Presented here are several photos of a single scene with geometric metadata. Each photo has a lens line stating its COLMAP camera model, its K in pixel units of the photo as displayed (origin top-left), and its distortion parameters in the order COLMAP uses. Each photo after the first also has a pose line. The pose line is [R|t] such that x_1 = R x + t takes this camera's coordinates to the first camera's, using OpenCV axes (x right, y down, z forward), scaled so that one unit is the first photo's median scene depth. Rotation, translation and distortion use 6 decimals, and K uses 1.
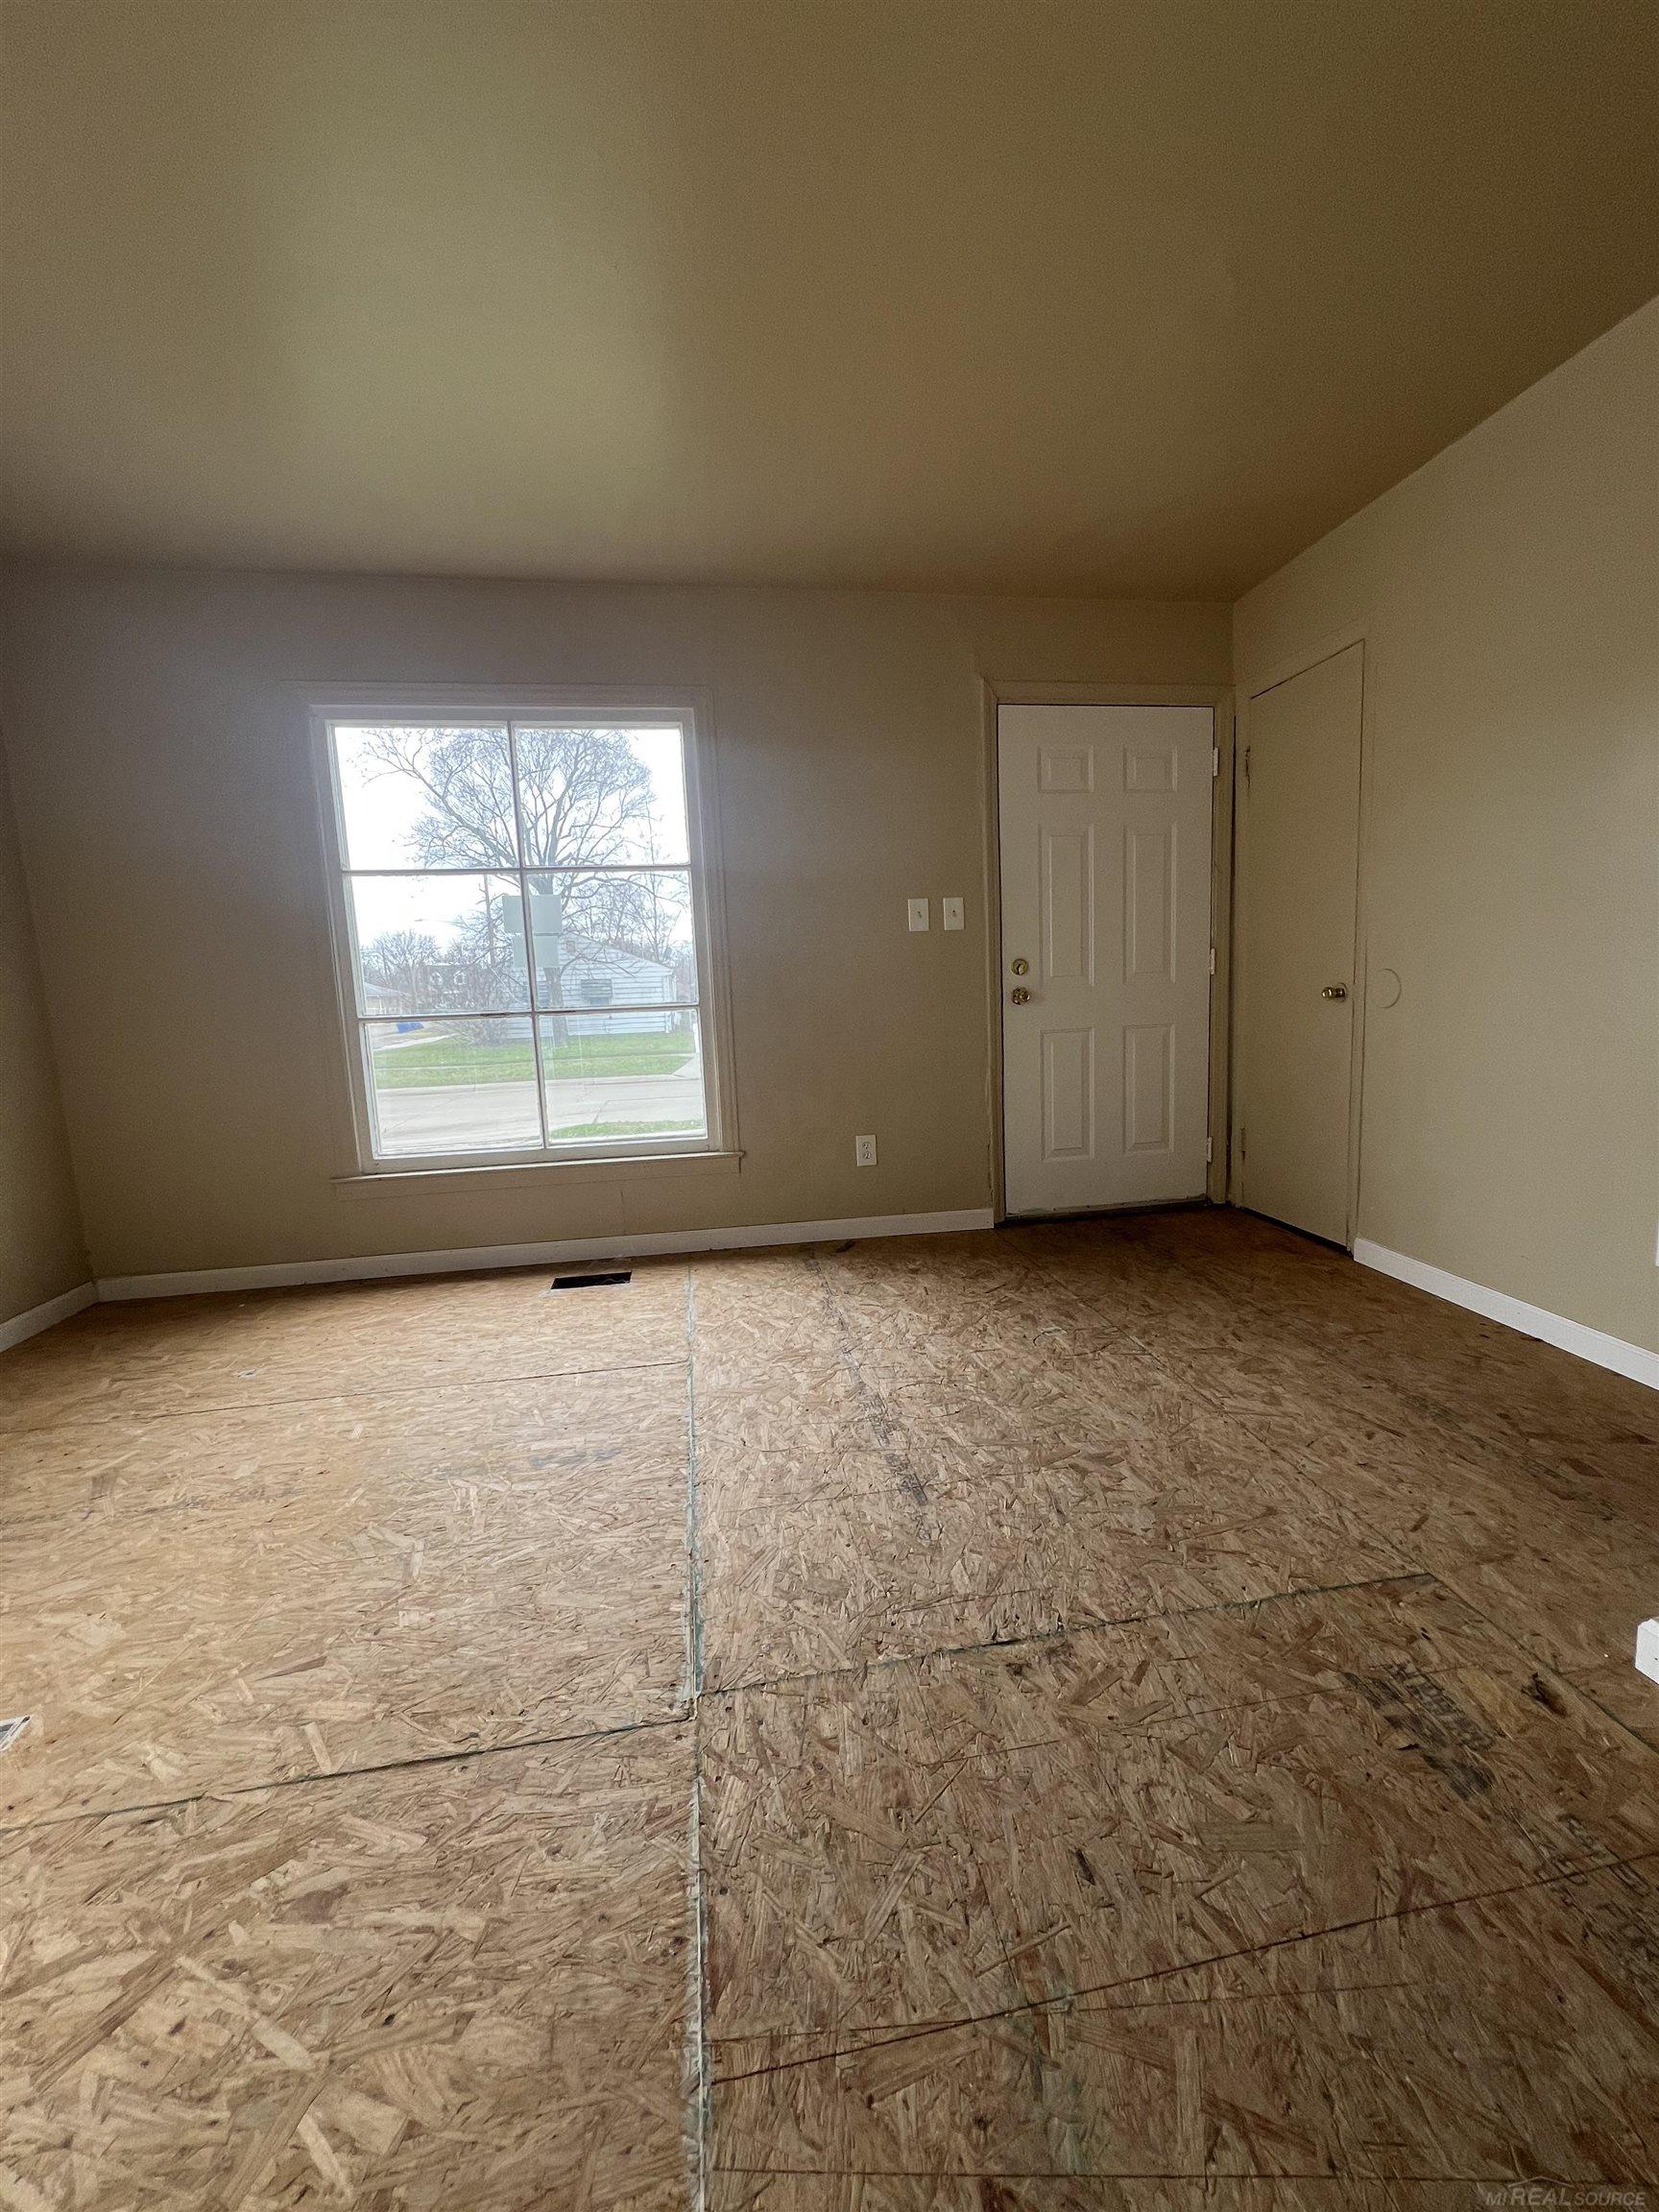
lens RADIAL K [[879.5, 0, 832.7], [0, 879.5, 1099.2], [0, 0, 1]] dist [0.003031, 0.000761]
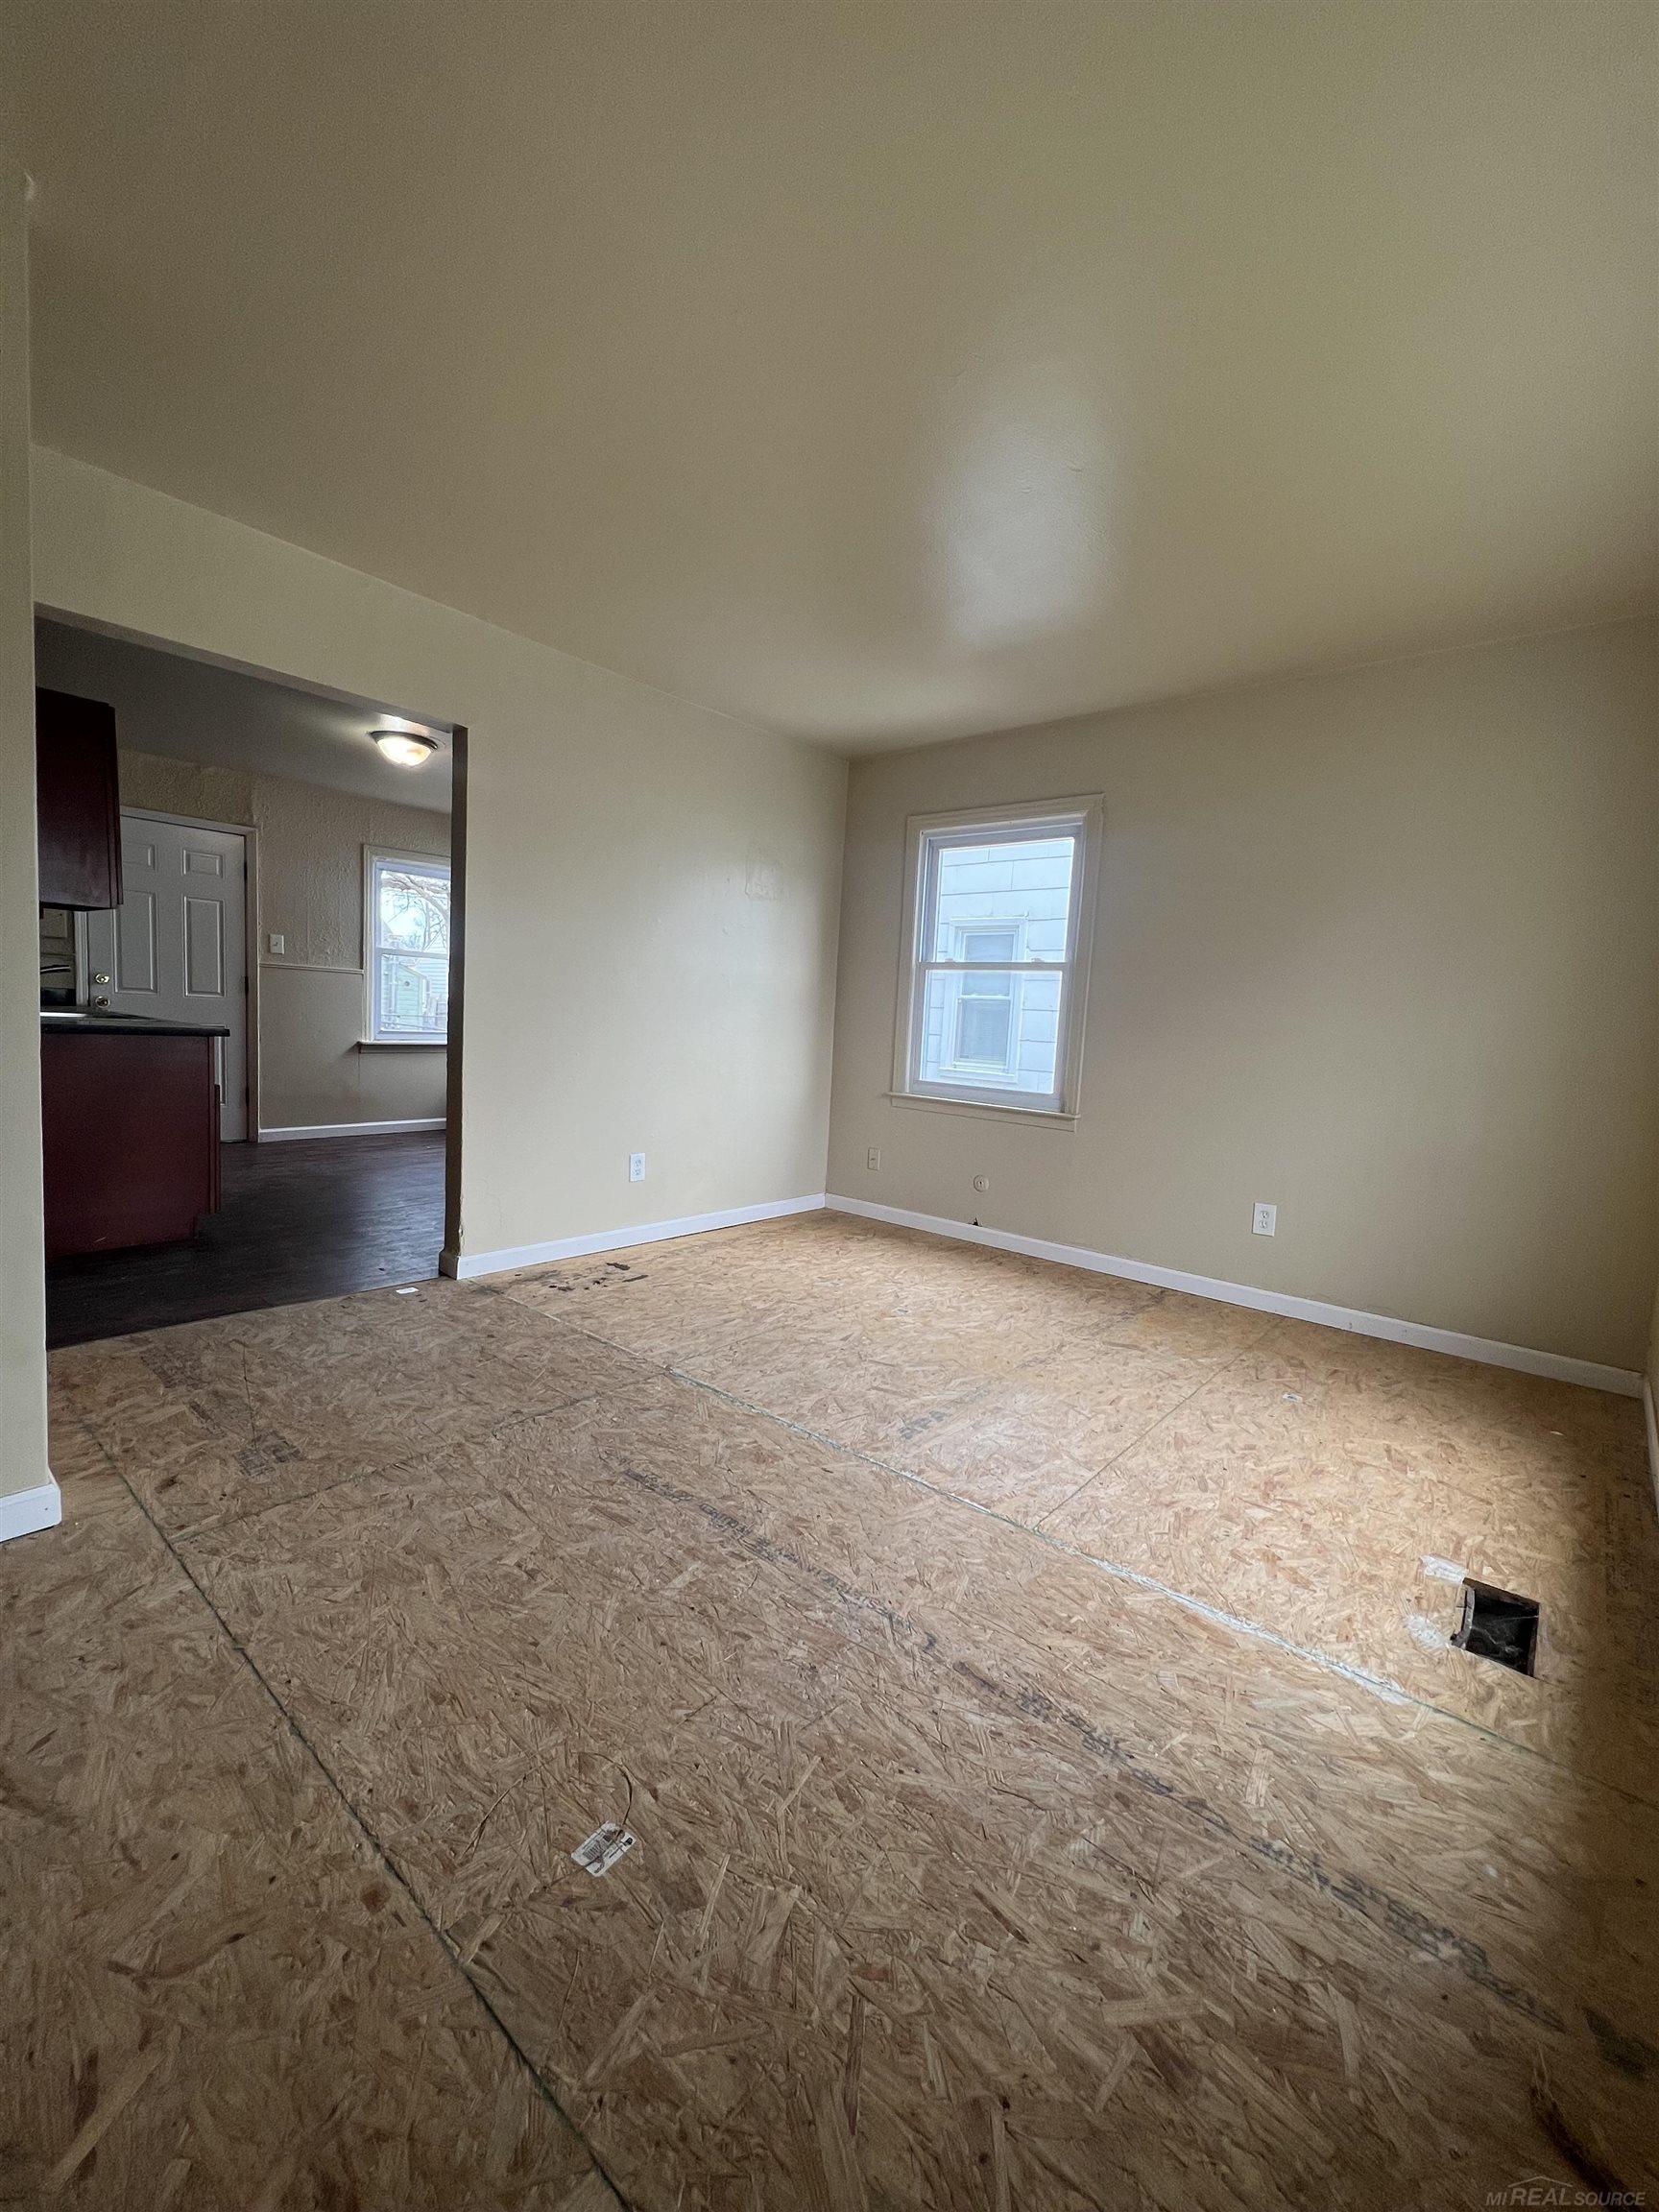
lens RADIAL K [[879.5, 0, 833.2], [0, 879.5, 1099.5], [0, 0, 1]] dist [0.003031, 0.000761]
pose [[-0.760135, 0.054619, -0.647465, 0.420472], [-0.106260, 0.972596, 0.206798, -0.196360], [0.641018, 0.225994, -0.733501, 1.290005]]
